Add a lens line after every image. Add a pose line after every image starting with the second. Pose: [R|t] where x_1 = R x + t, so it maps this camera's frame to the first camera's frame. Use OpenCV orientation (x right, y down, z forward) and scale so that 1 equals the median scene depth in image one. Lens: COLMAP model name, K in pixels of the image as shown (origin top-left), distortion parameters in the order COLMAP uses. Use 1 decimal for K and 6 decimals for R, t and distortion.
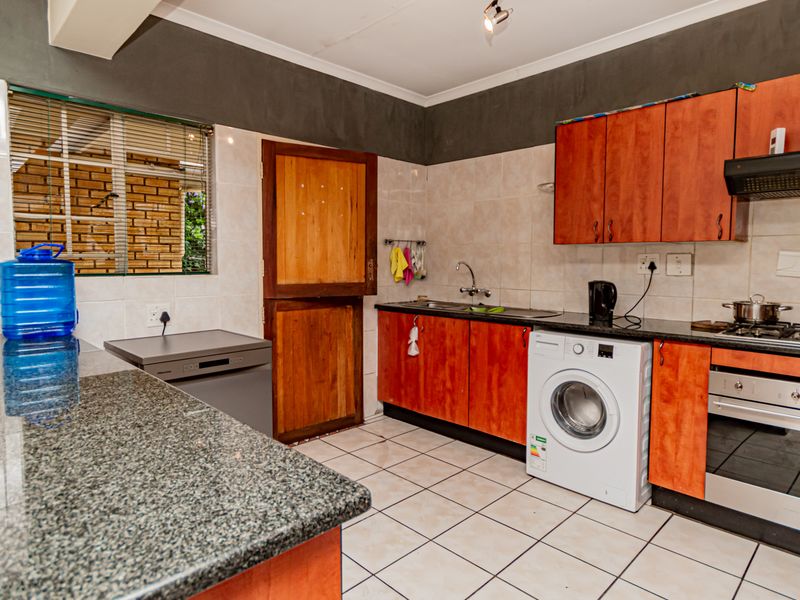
lens RADIAL K [[476.9, 0, 399.6], [0, 476.9, 289.5], [0, 0, 1]] dist [0.000356, 0.000624]
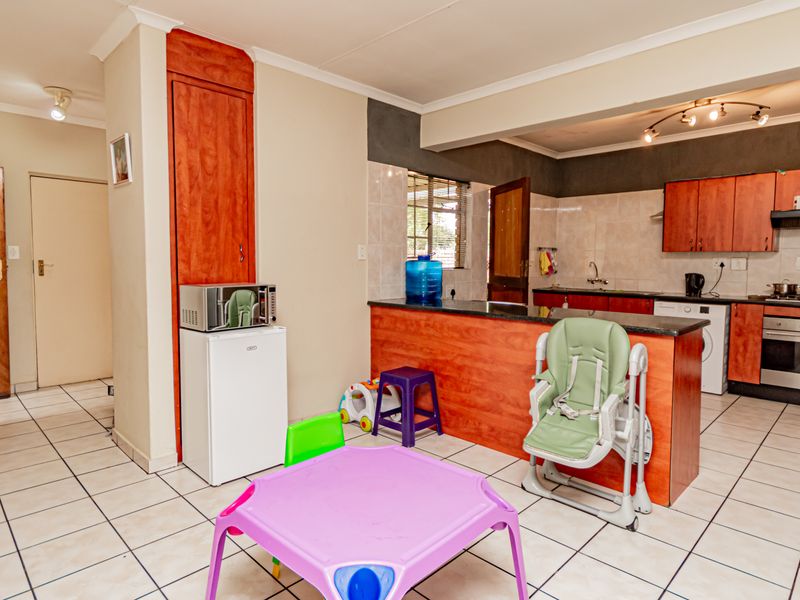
lens RADIAL K [[476.9, 0, 399.6], [0, 476.9, 289.5], [0, 0, 1]] dist [0.000356, 0.000624]
pose [[0.999877, 0.001600, 0.015618, -0.740551], [-0.001633, 0.999997, 0.002074, 0.044031], [-0.015614, -0.002099, 0.999876, -0.794998]]
